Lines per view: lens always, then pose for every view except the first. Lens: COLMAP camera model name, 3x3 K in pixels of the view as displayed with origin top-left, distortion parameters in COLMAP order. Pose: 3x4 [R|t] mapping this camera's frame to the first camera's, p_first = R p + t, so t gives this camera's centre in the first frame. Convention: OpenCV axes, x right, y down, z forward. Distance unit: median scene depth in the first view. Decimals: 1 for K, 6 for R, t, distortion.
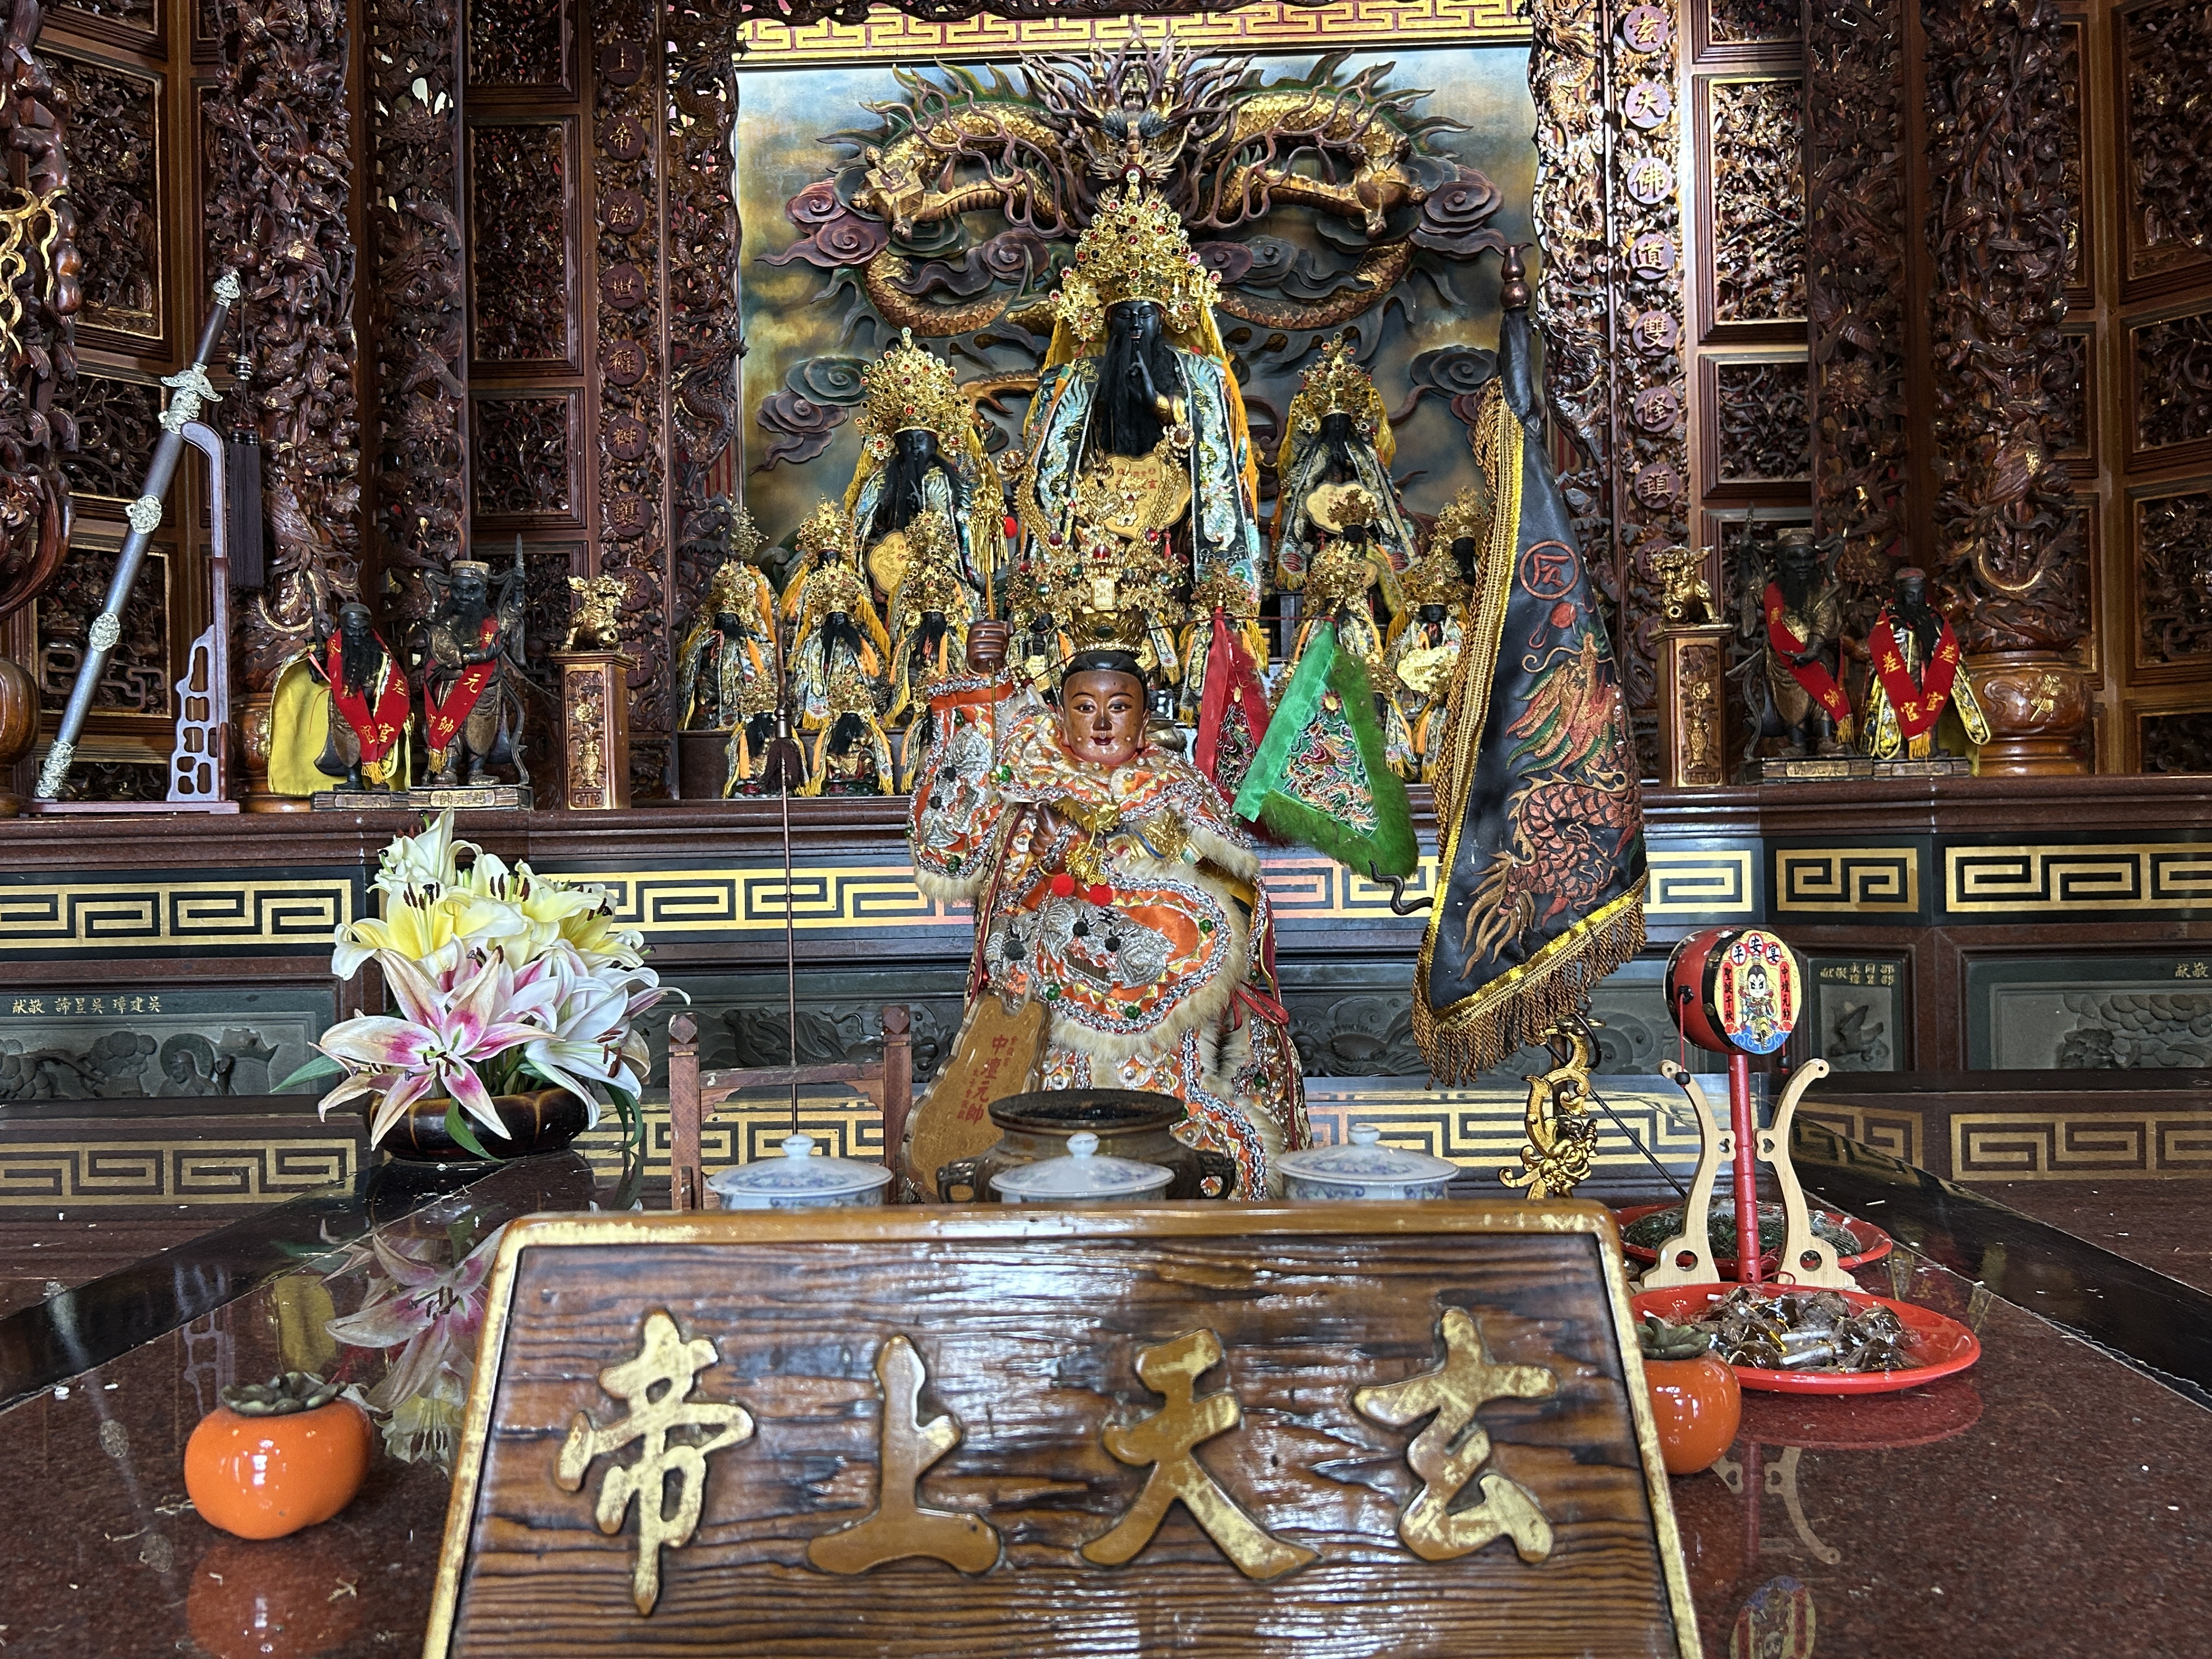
lens RADIAL K [[1744.9, 0, 1106.0], [0, 1744.9, 829.5], [0, 0, 1]] dist [0.062141, 0.000562]
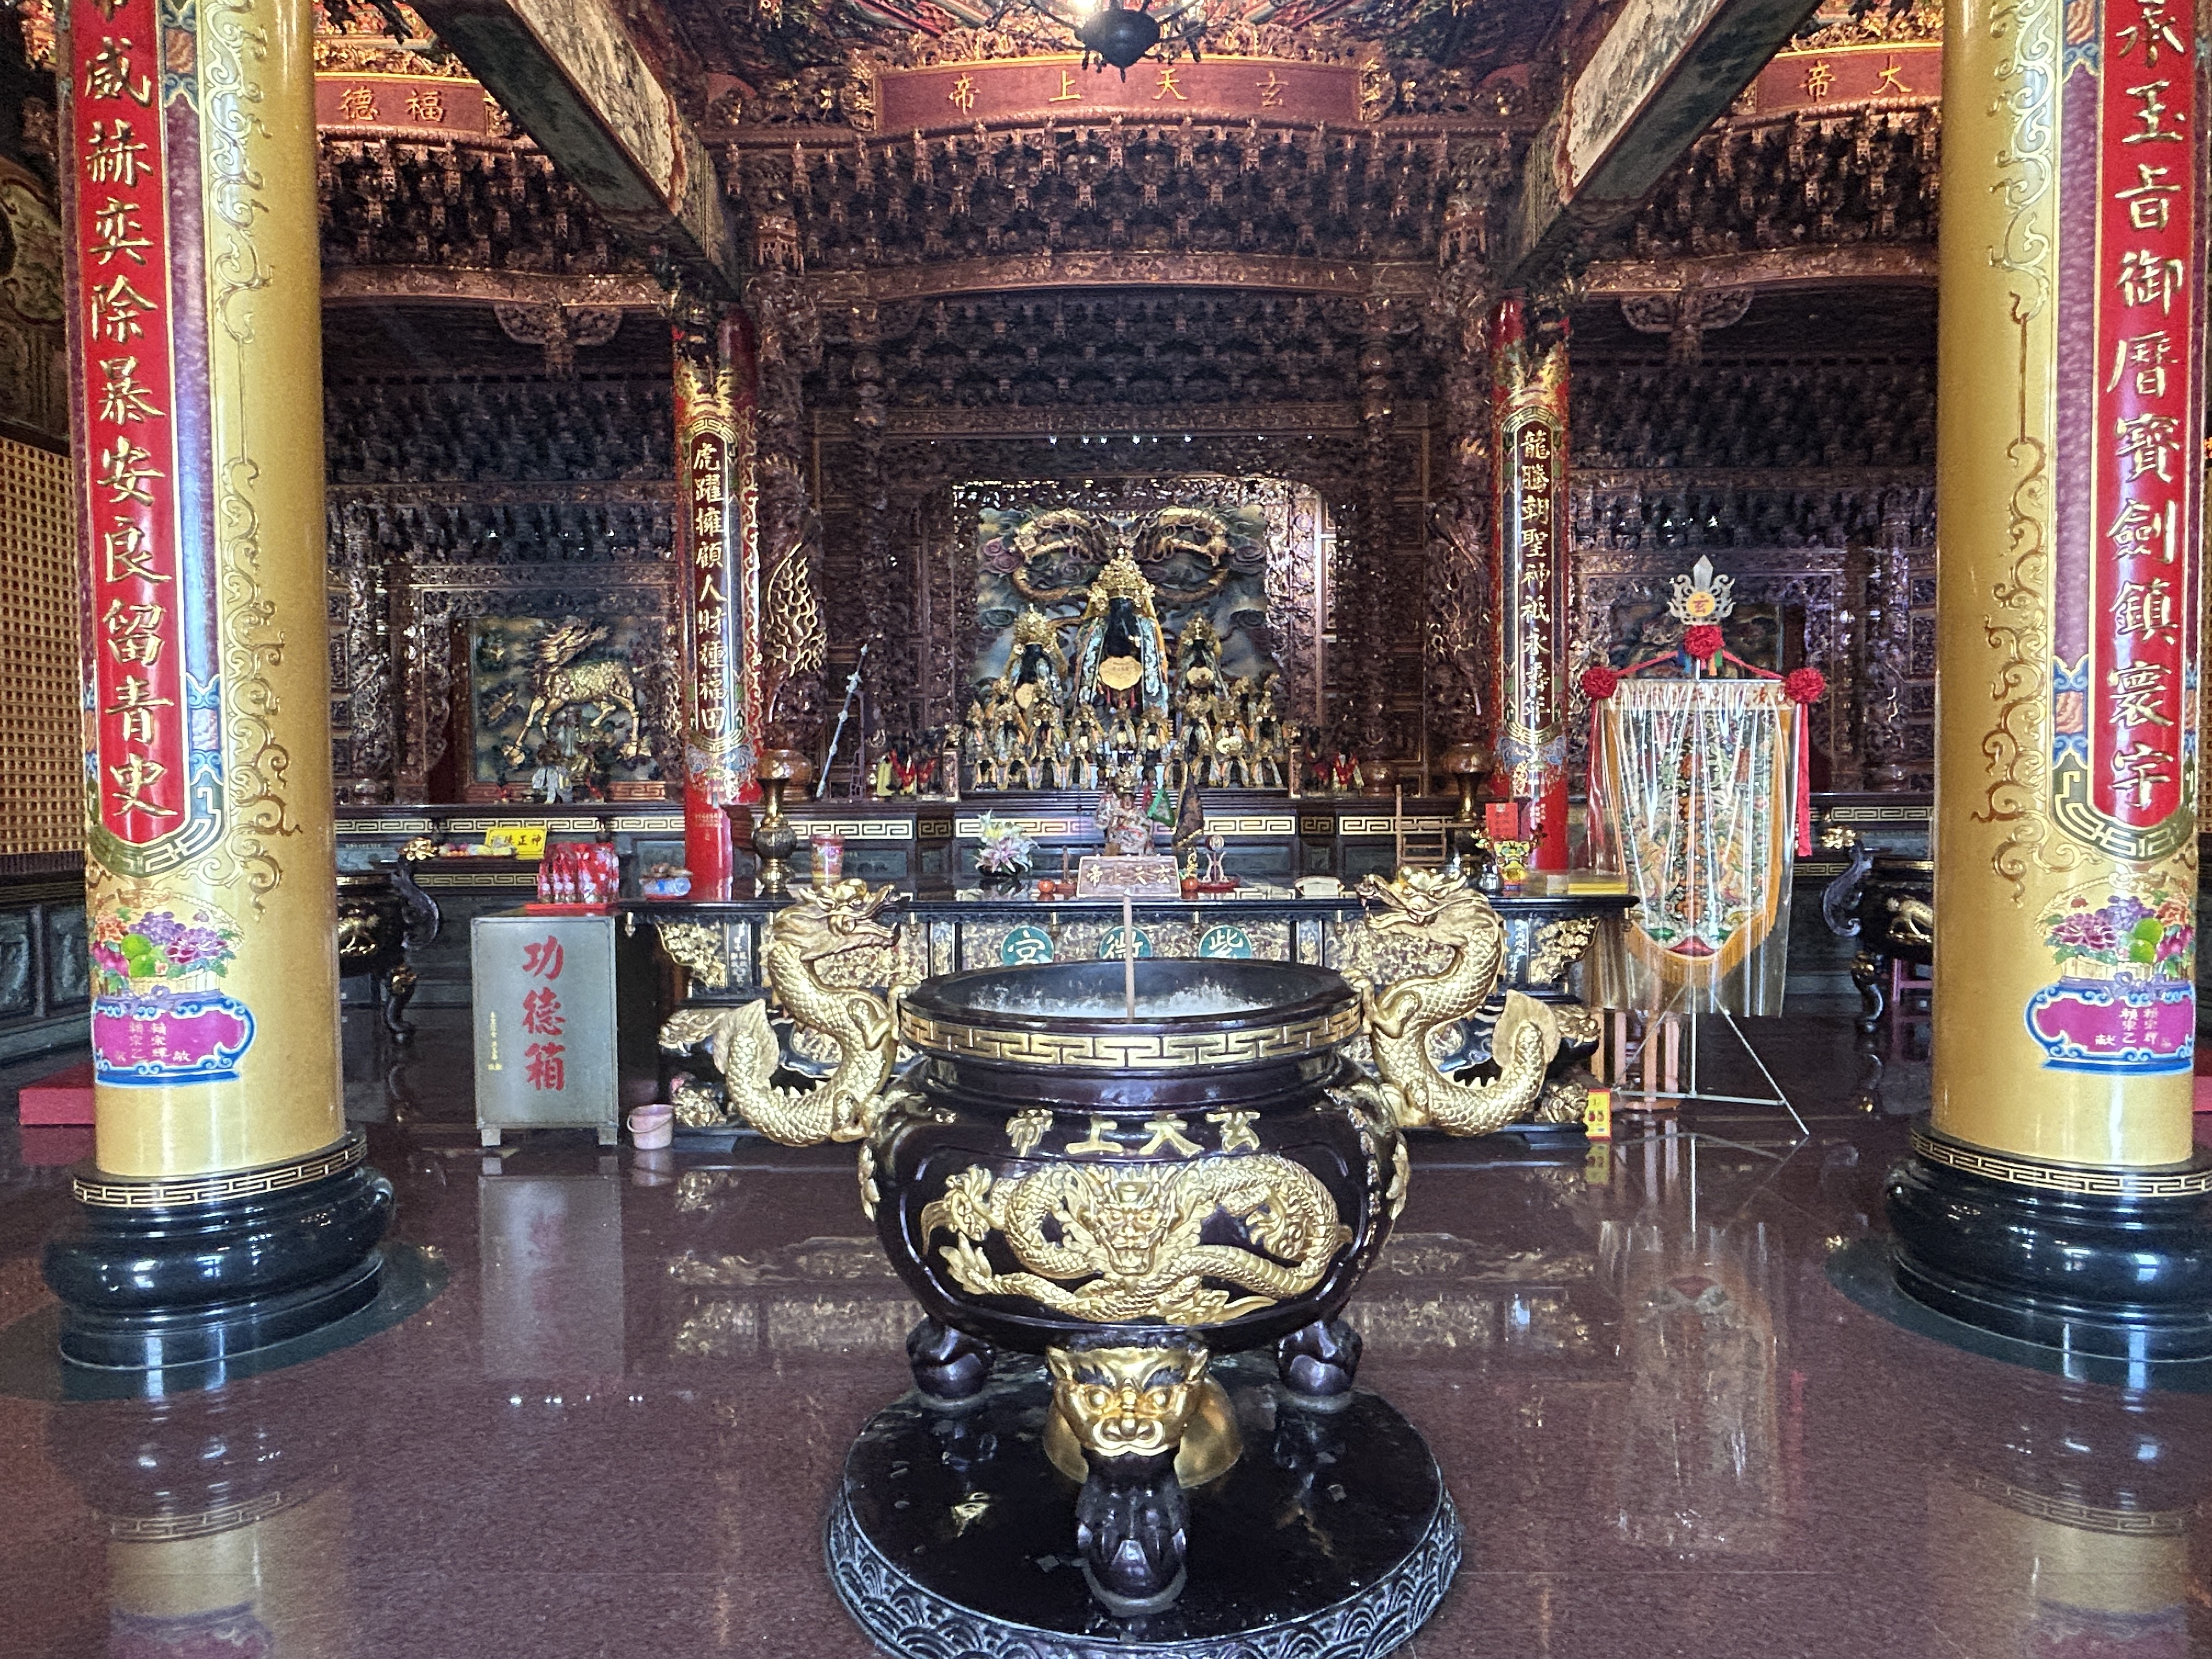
lens RADIAL K [[1332.4, 0, 1106.0], [0, 1332.4, 829.5], [0, 0, 1]] dist [-0.005065, -0.000872]
pose [[0.999647, 0.010886, 0.024217, -0.049770], [-0.011907, 0.999030, 0.042398, -0.042224], [-0.023732, -0.042671, 0.998807, -0.986366]]
